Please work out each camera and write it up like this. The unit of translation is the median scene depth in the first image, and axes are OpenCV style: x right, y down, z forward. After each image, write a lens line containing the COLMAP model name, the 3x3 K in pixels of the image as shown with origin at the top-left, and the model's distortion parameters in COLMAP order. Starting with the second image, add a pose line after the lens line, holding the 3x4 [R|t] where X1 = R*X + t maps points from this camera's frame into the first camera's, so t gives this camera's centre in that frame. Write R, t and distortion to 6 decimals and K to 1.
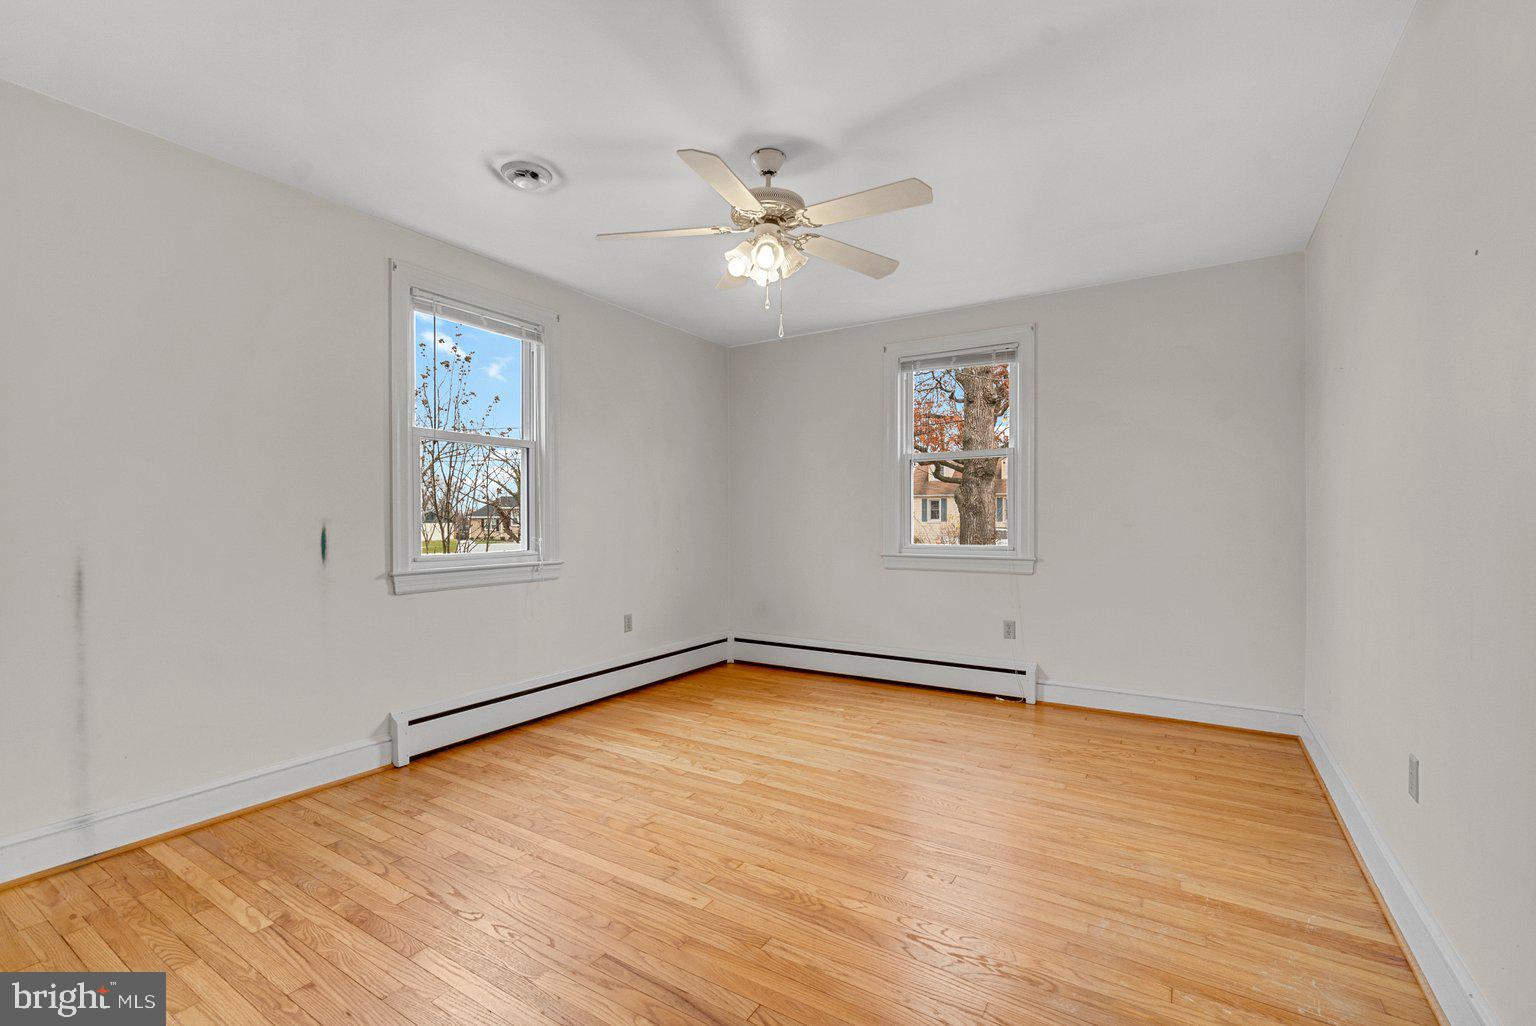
lens RADIAL K [[663.0, 0, 769.1], [0, 663.0, 517.6], [0, 0, 1]] dist [-0.010138, 0.000189]
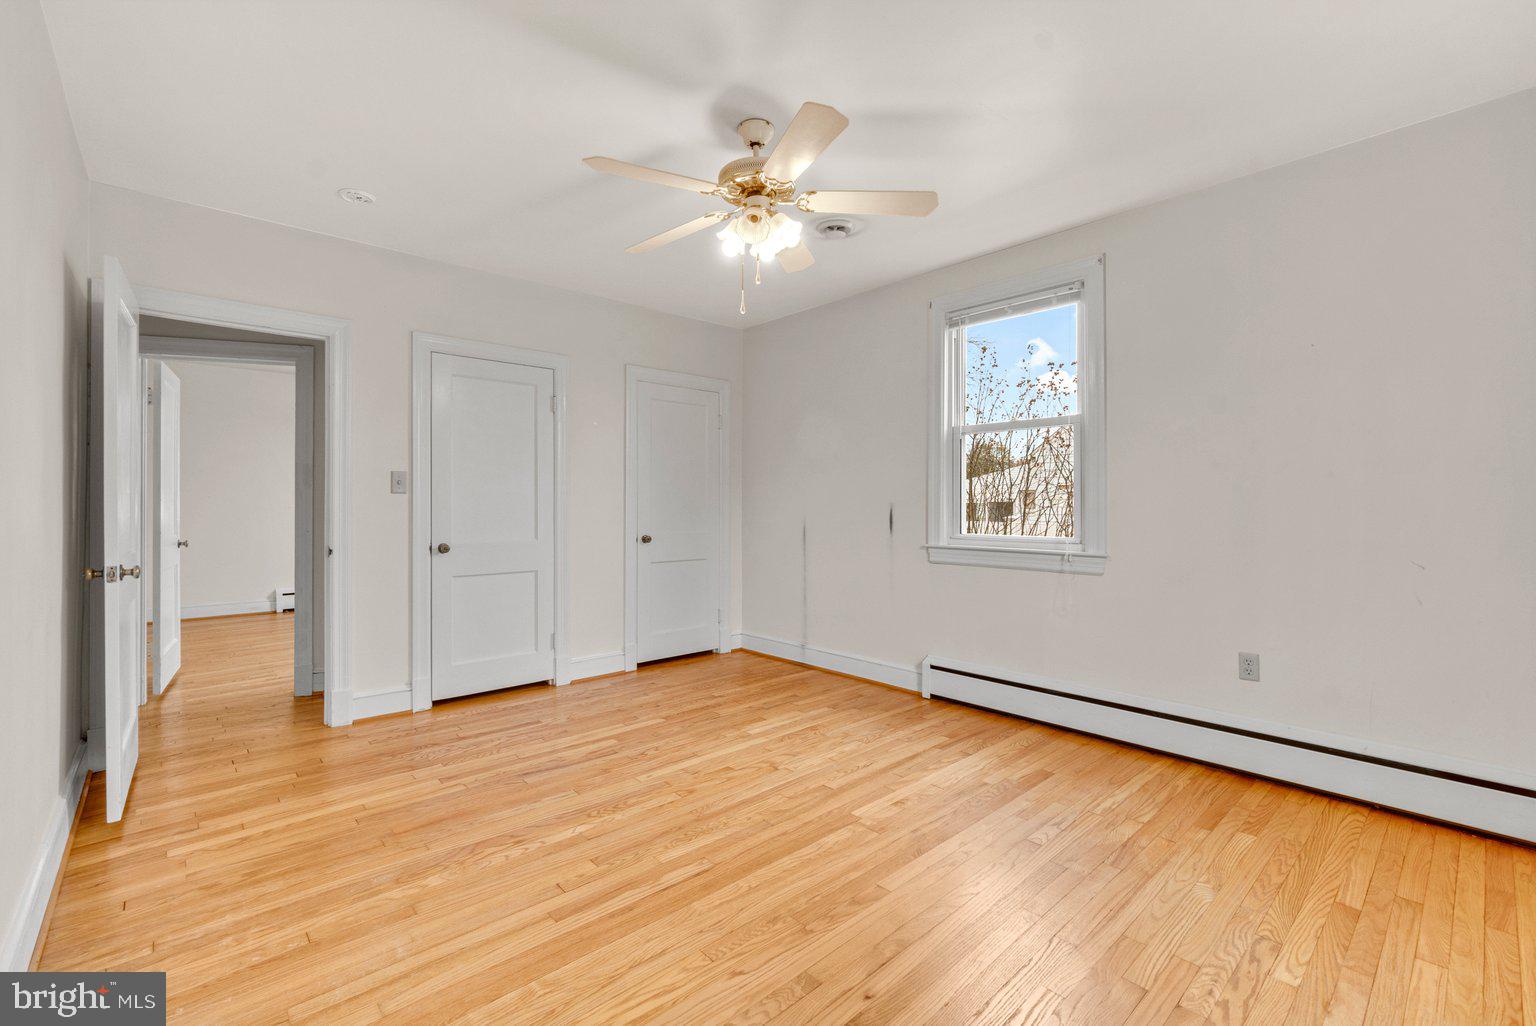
lens RADIAL K [[663.0, 0, 770.0], [0, 663.0, 517.0], [0, 0, 1]] dist [-0.010138, 0.000189]
pose [[-0.267250, 0.021042, -0.963397, 0.780448], [0.002516, 0.999773, 0.021139, -0.000065], [0.963624, 0.003225, -0.267243, 1.095546]]
